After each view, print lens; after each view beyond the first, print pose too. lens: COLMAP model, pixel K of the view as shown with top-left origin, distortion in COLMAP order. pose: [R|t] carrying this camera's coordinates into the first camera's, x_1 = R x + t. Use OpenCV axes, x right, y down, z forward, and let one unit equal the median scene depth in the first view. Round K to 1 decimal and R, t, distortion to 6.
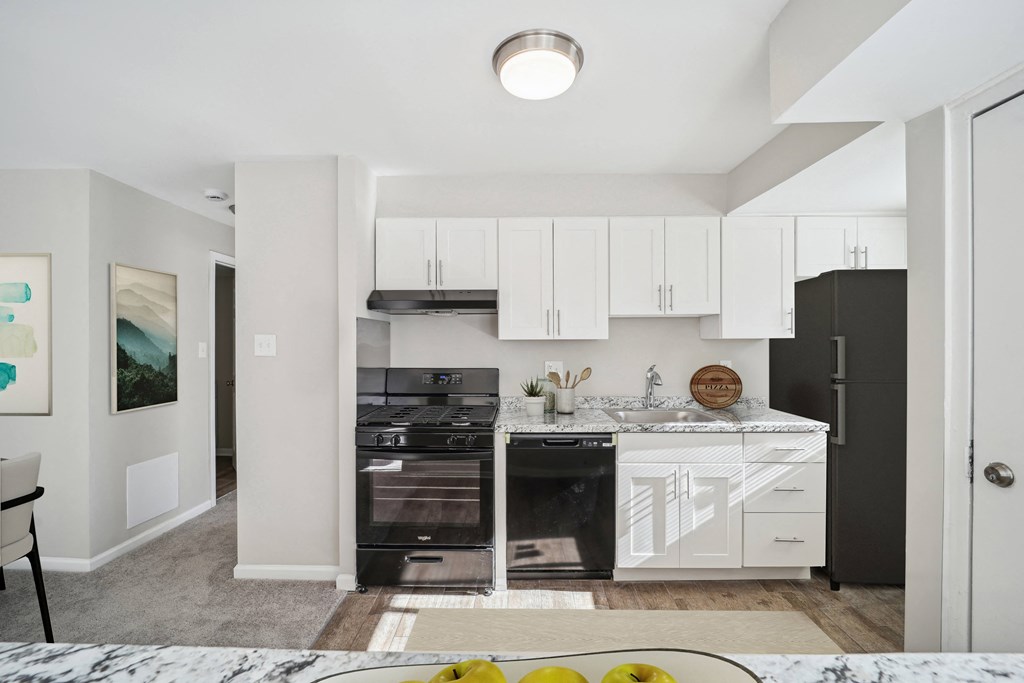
lens RADIAL K [[418.3, 0, 513.5], [0, 418.3, 344.1], [0, 0, 1]] dist [-0.008391, -0.000085]
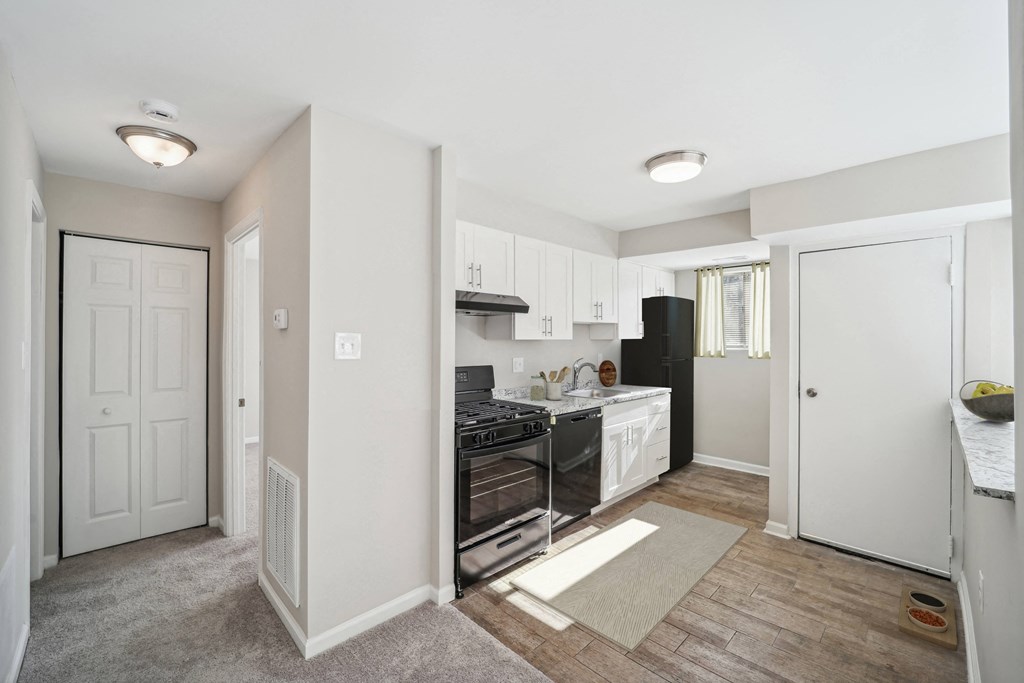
lens RADIAL K [[418.3, 0, 511.6], [0, 418.3, 338.4], [0, 0, 1]] dist [-0.008391, -0.000085]
pose [[0.707316, 0.006477, 0.706868, -0.971158], [0.000542, 0.999953, -0.009706, -0.003002], [-0.706898, 0.007248, 0.707279, 0.216938]]
